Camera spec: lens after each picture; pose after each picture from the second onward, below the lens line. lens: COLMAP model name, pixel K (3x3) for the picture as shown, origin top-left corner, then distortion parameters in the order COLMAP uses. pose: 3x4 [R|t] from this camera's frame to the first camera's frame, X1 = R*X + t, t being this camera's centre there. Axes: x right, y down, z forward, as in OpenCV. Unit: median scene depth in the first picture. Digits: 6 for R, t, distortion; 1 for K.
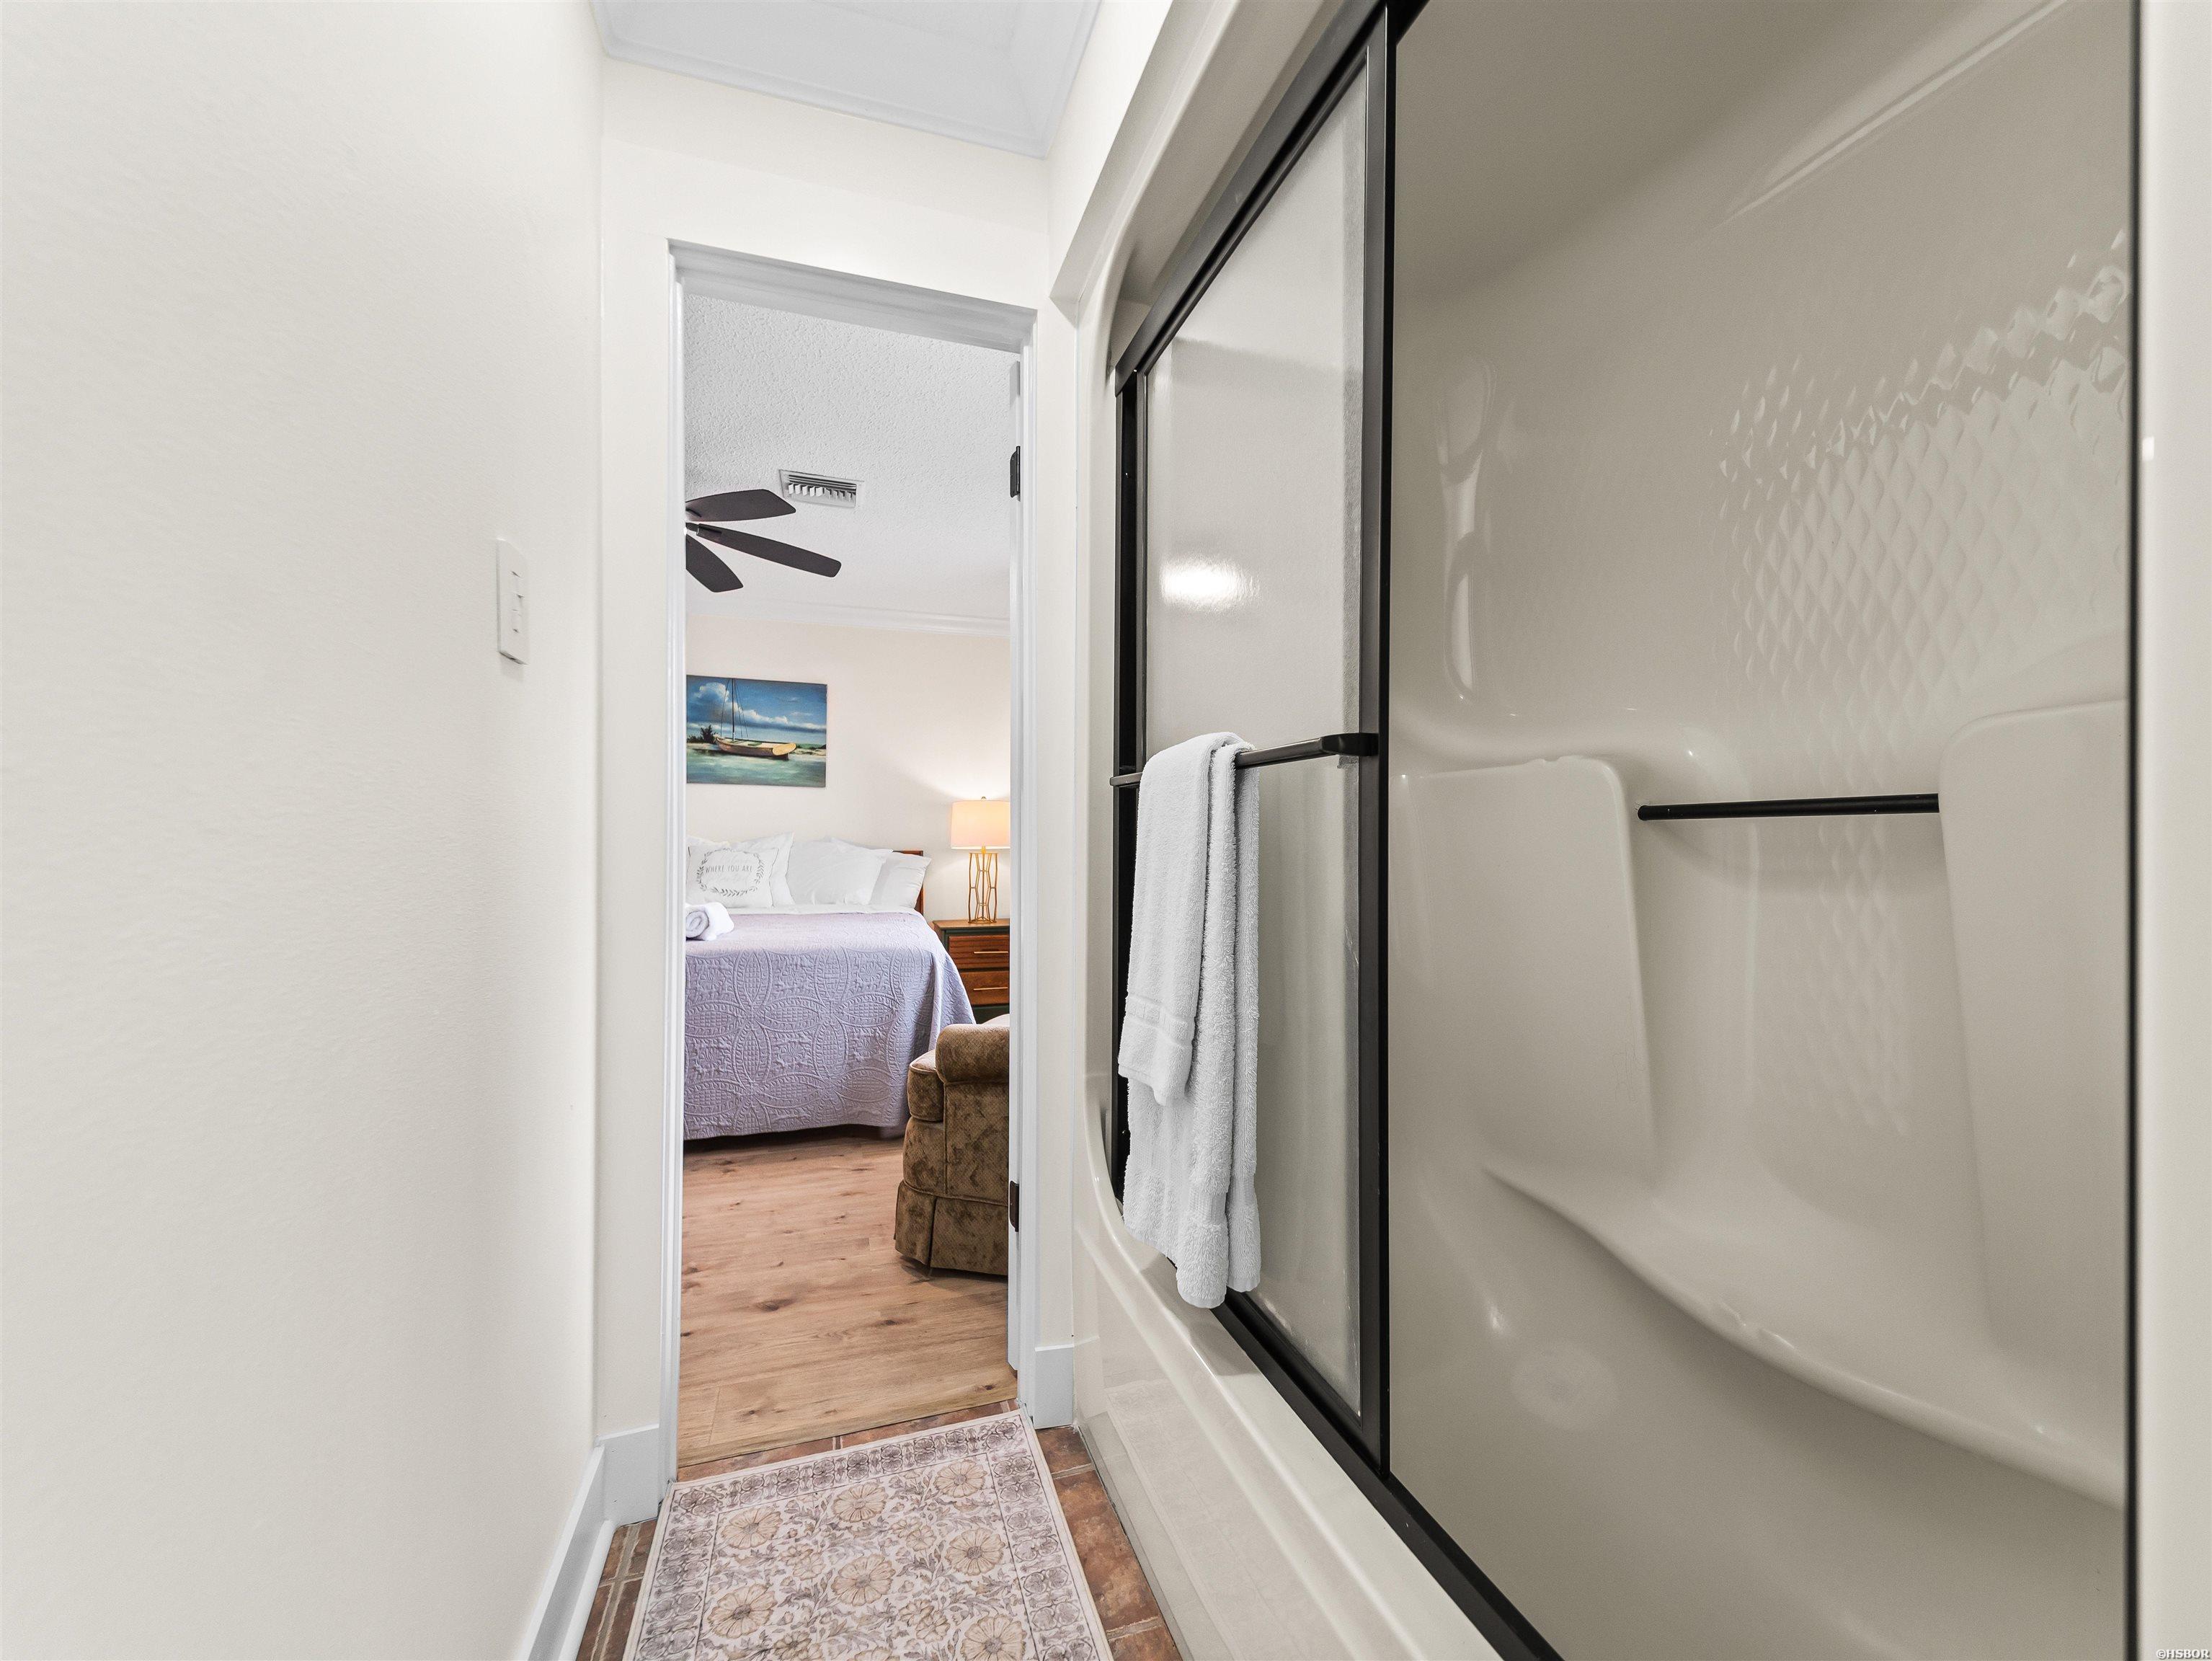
lens RADIAL K [[855.0, 0, 1110.5], [0, 855.0, 844.7], [0, 0, 1]] dist [0.028261, -0.009441]
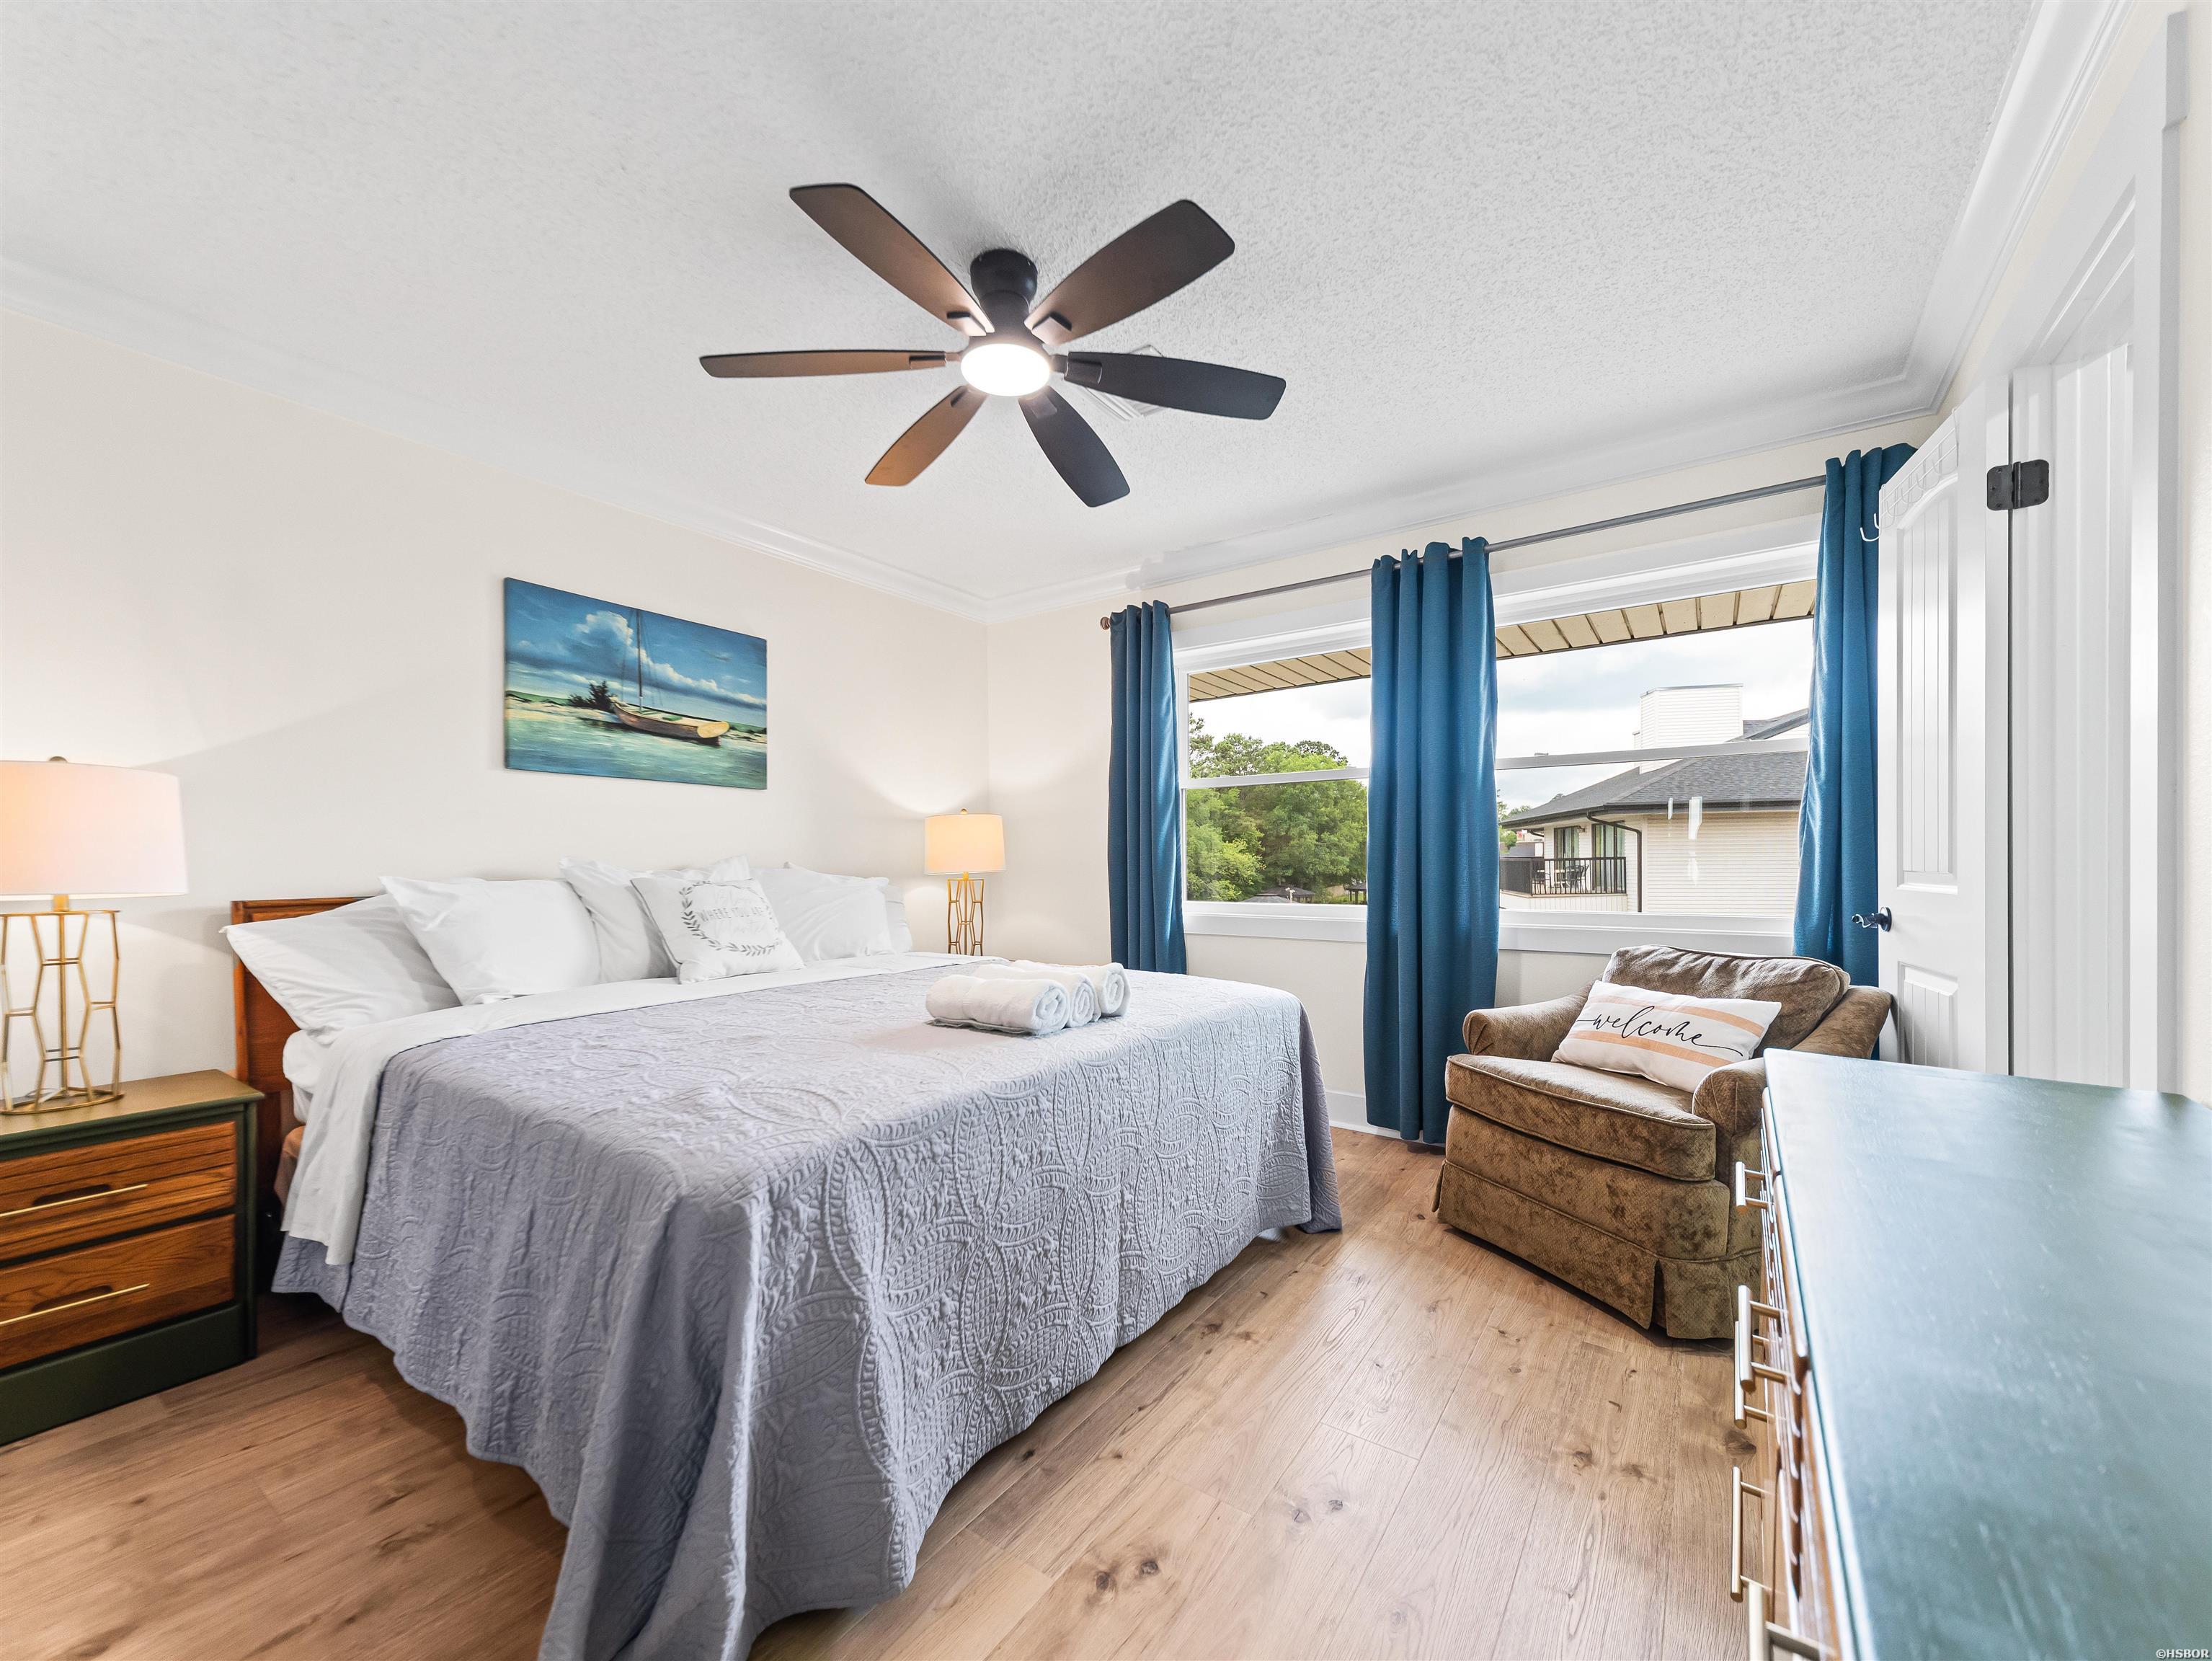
lens RADIAL K [[855.0, 0, 1111.1], [0, 855.0, 866.7], [0, 0, 1]] dist [0.028261, -0.009441]
pose [[0.794171, -0.016337, 0.607475, -0.847400], [0.014533, 0.999863, 0.007889, -0.010130], [-0.607521, 0.002563, 0.794300, 0.451632]]
